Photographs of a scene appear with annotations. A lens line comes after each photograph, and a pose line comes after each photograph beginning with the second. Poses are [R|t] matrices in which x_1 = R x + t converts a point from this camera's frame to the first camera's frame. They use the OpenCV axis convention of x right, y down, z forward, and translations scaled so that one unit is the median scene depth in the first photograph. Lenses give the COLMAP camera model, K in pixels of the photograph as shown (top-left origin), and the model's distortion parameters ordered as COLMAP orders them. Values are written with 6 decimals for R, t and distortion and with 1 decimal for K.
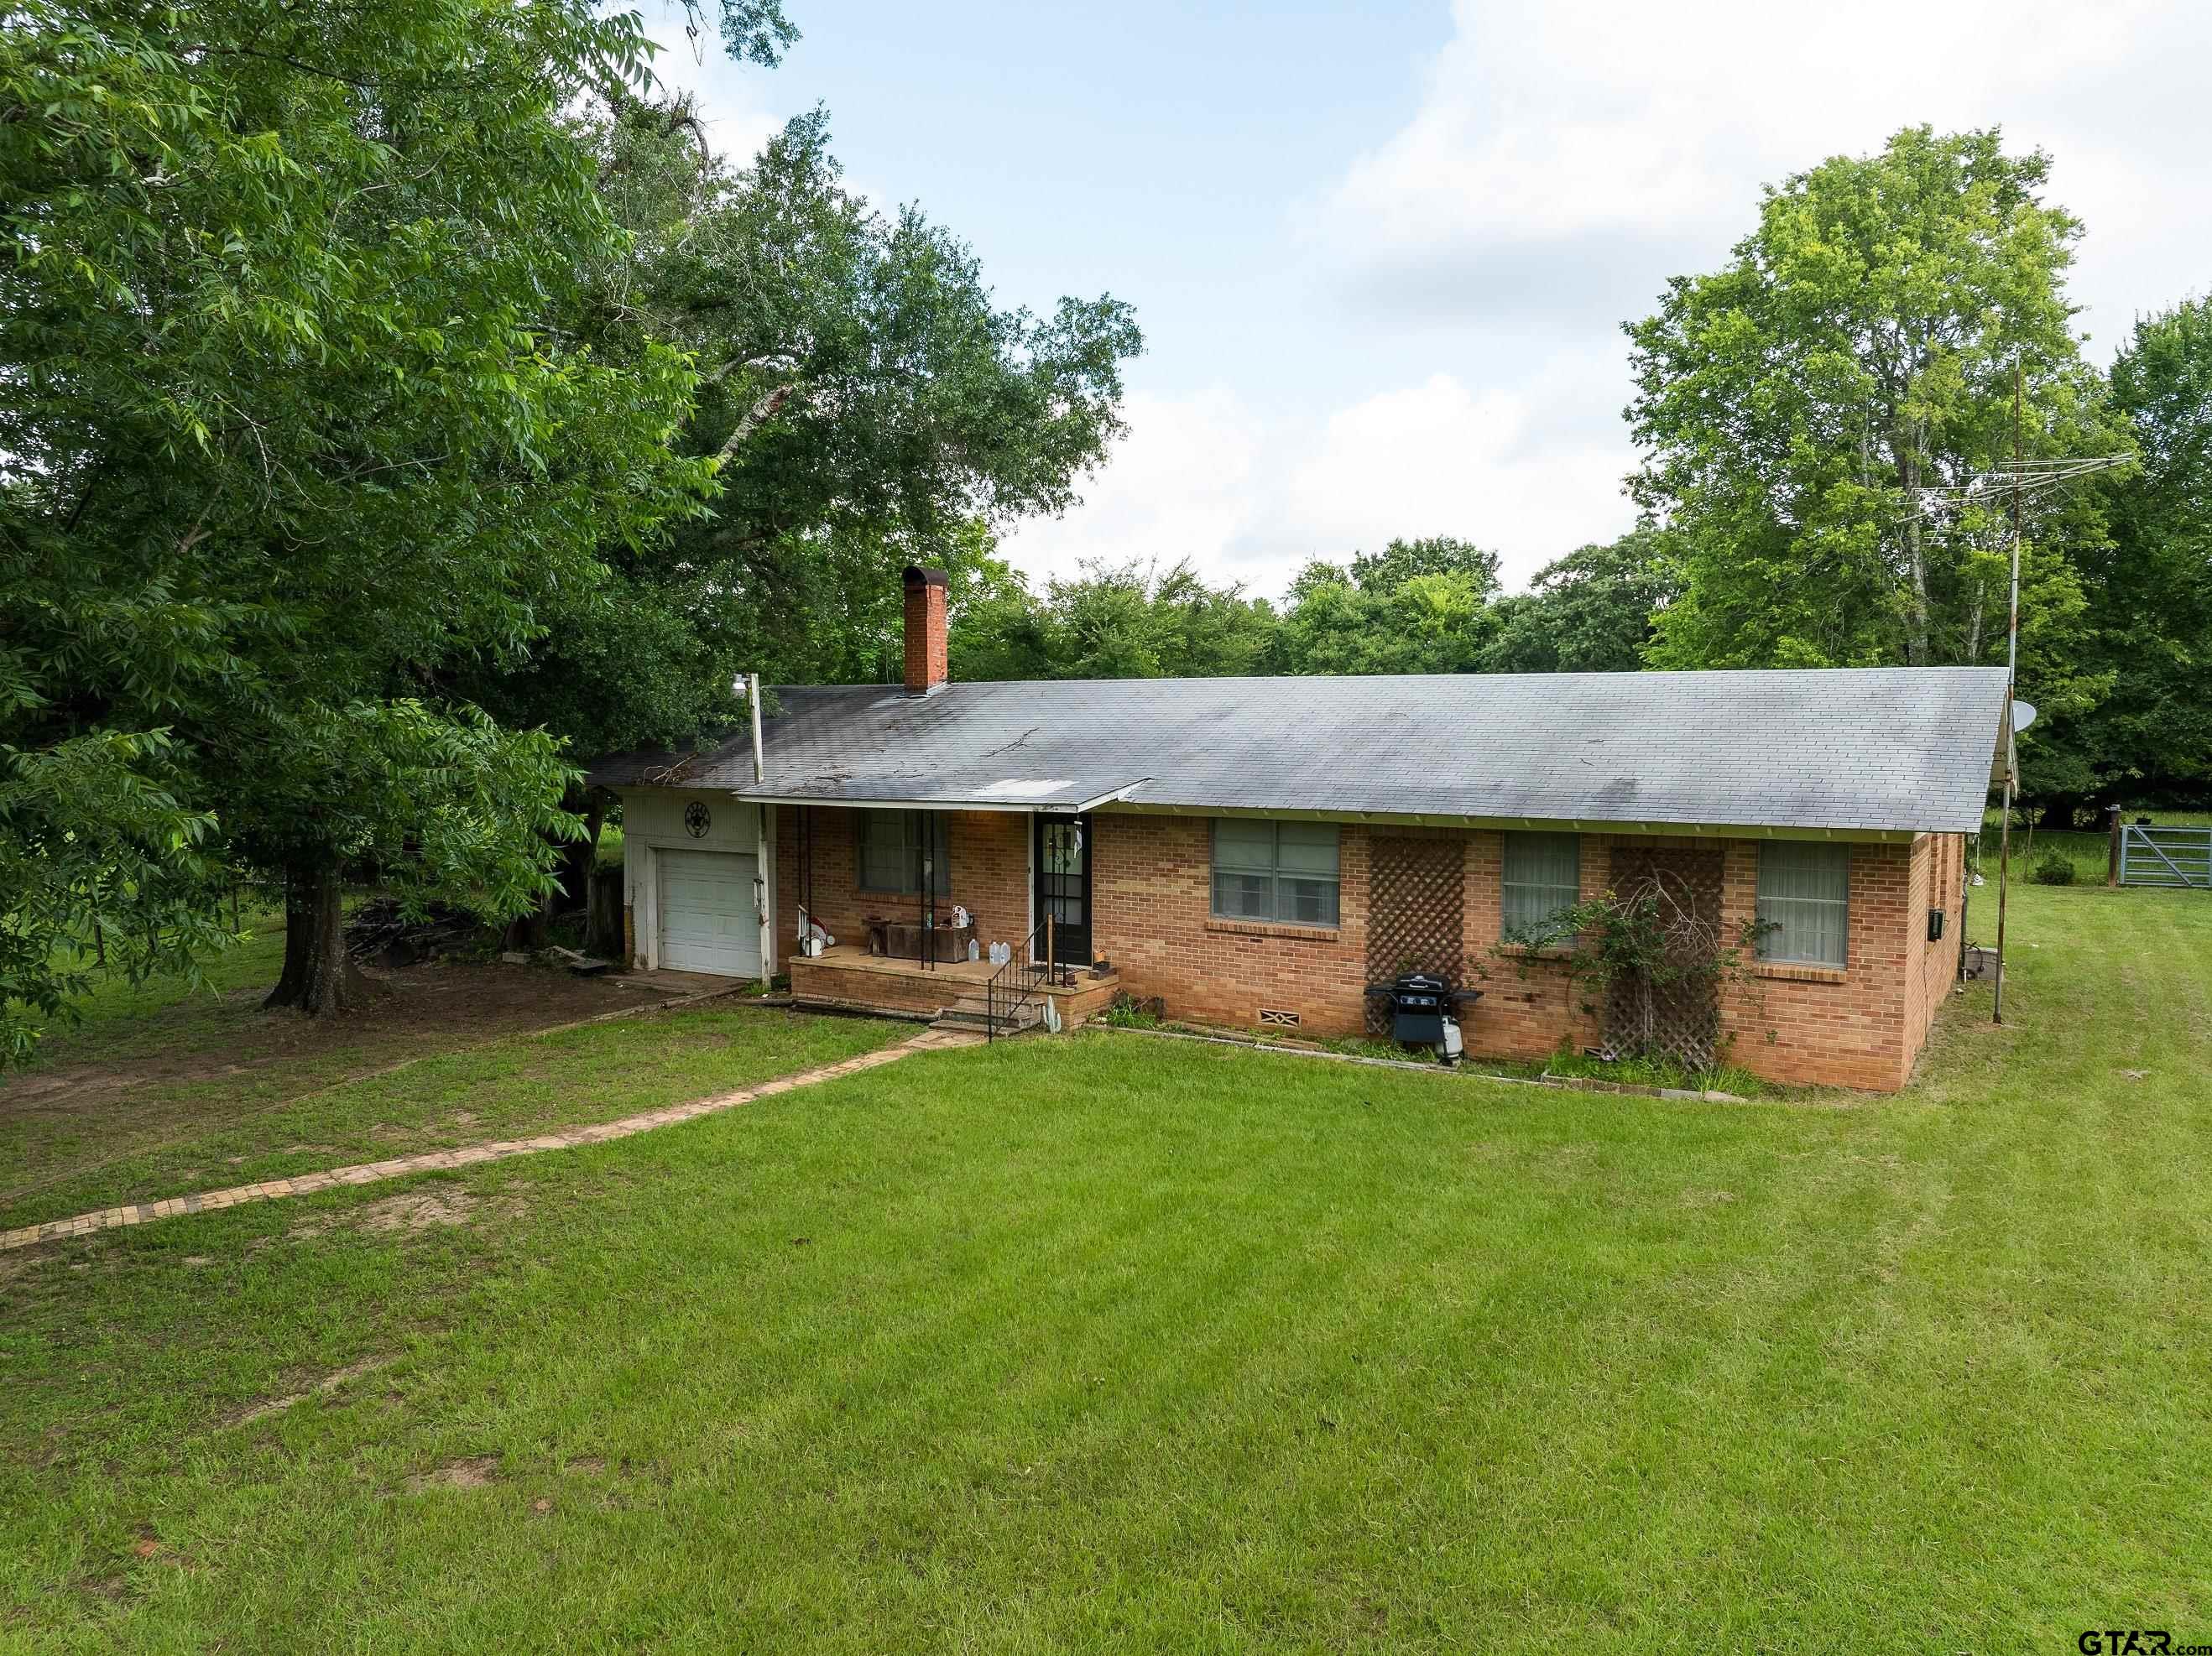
lens RADIAL K [[1545.8, 0, 1106.0], [0, 1545.8, 828.0], [0, 0, 1]] dist [-0.039116, -0.002405]
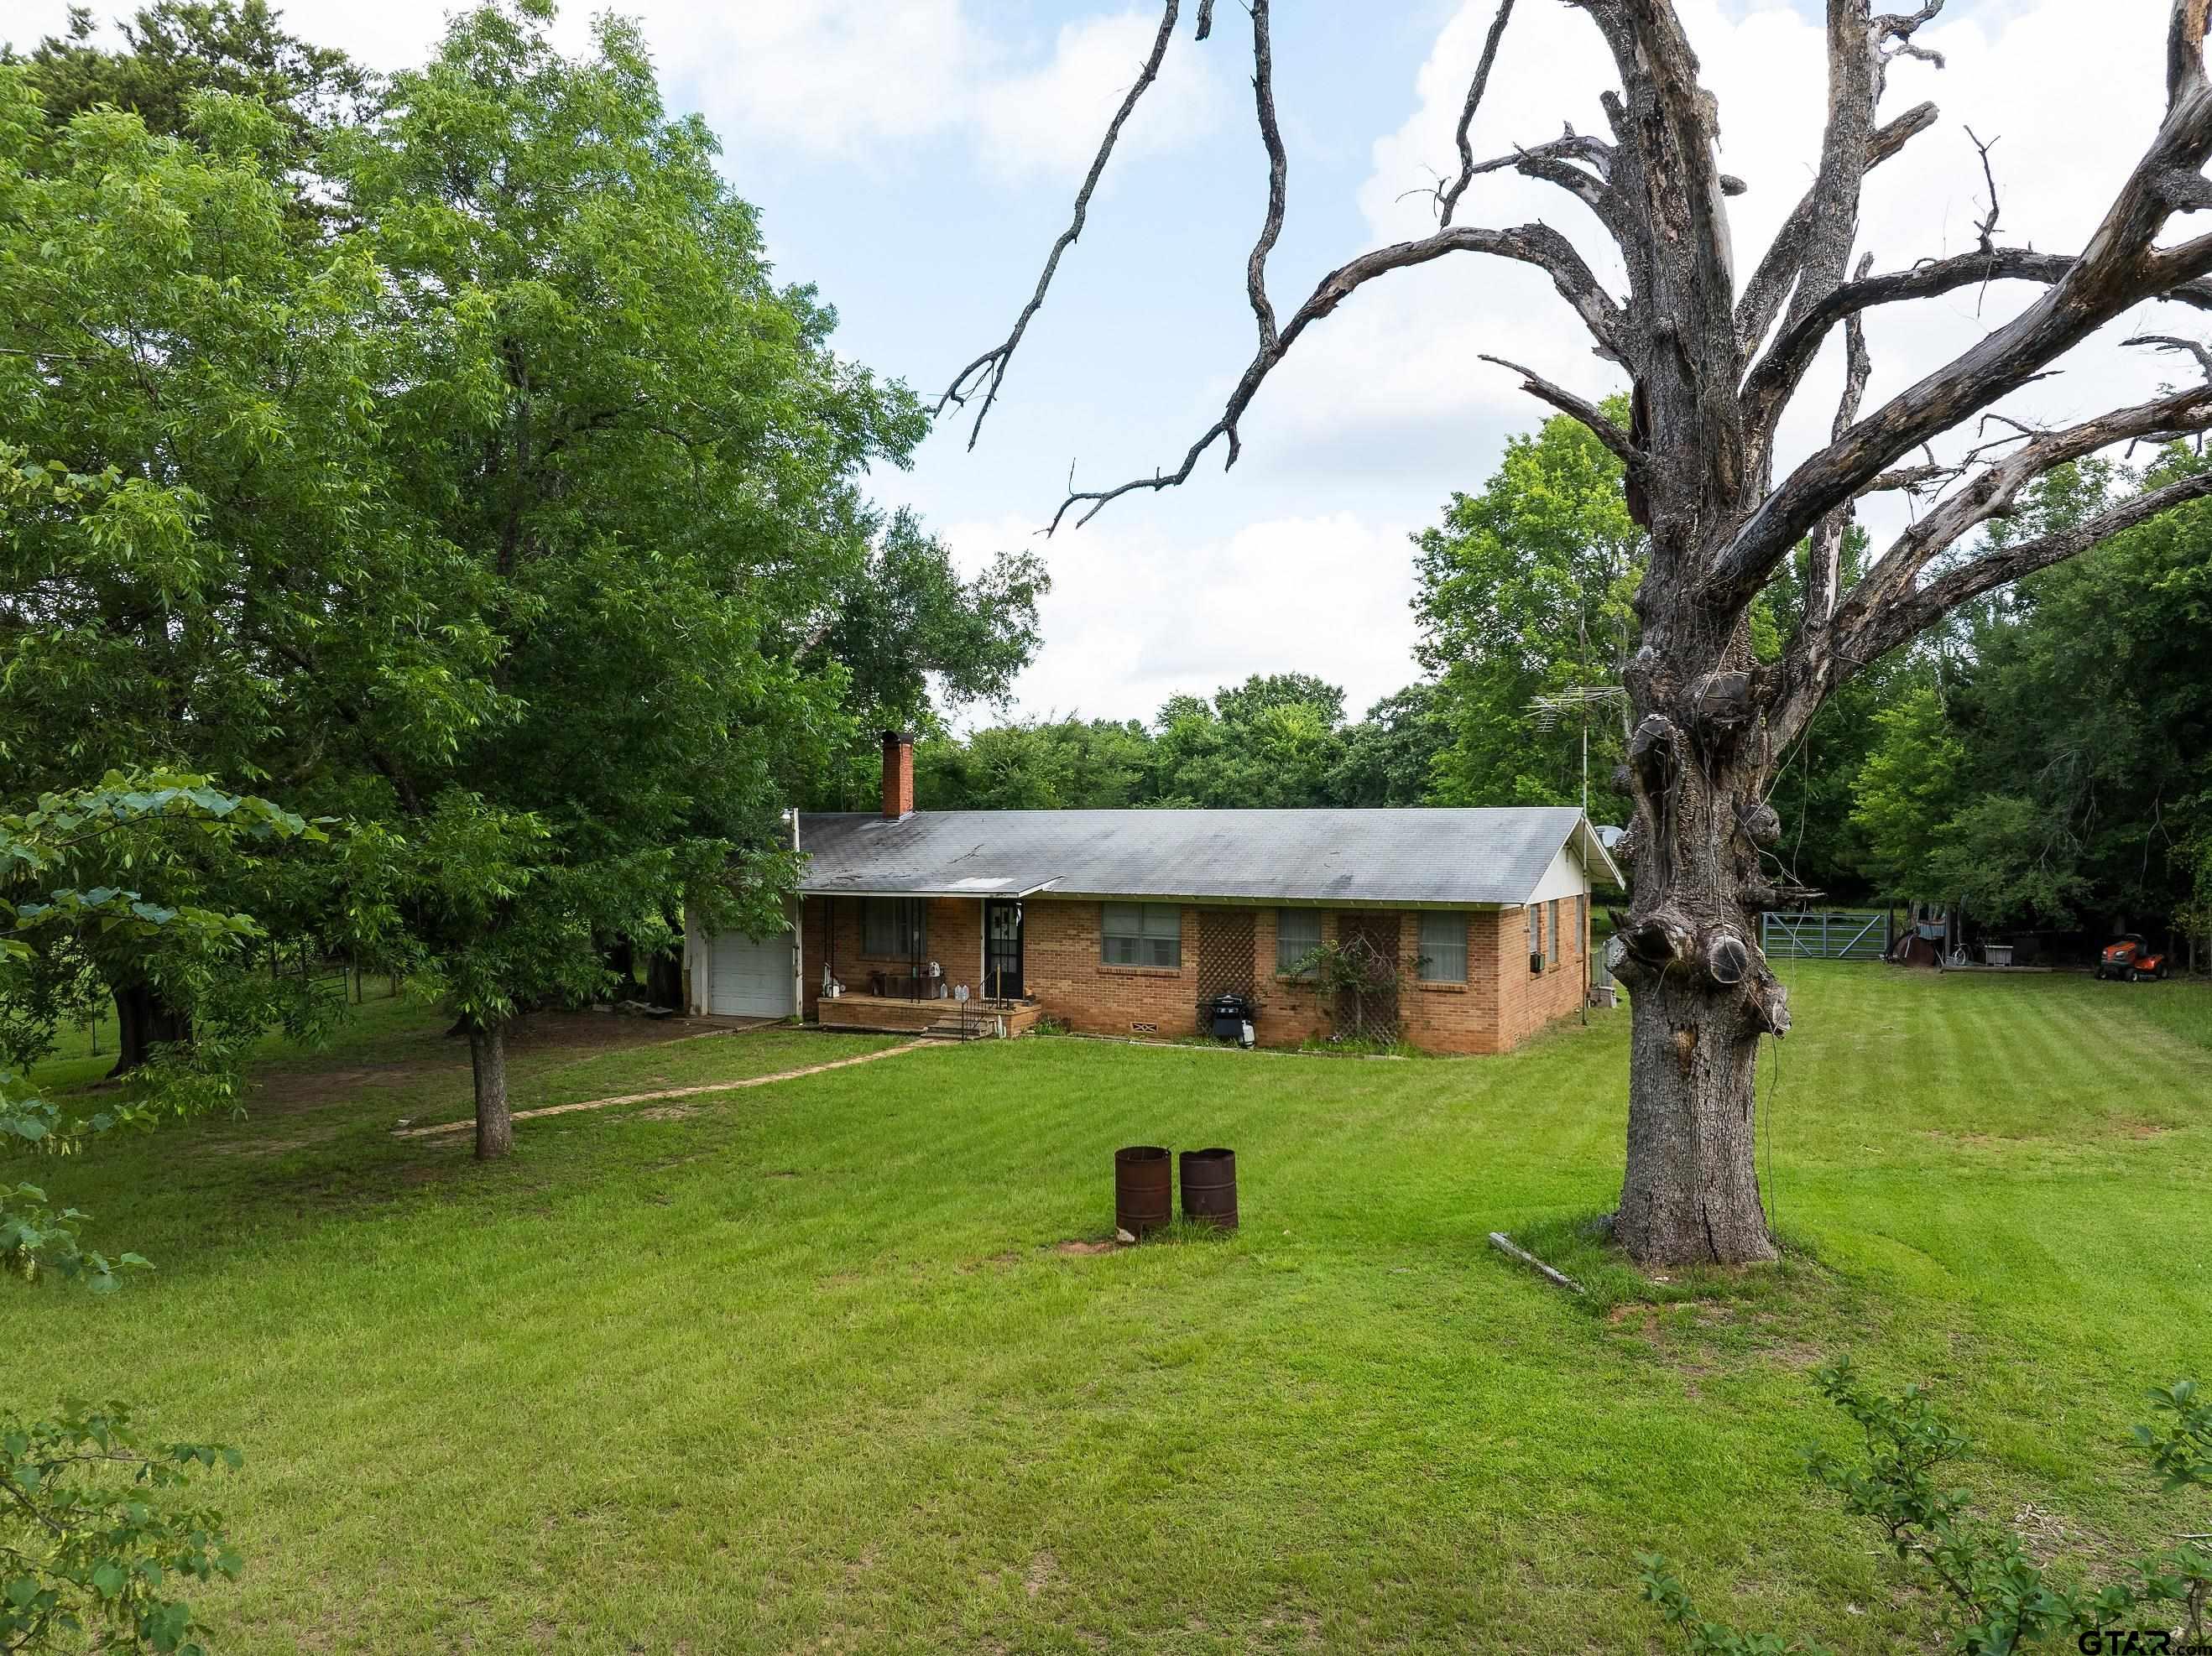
lens RADIAL K [[1545.8, 0, 1106.0], [0, 1545.8, 828.0], [0, 0, 1]] dist [-0.039116, -0.002405]
pose [[0.996888, 0.000967, 0.078829, -0.044791], [0.004654, 0.997459, -0.071088, 0.026588], [-0.078697, 0.071233, 0.994350, -0.502273]]
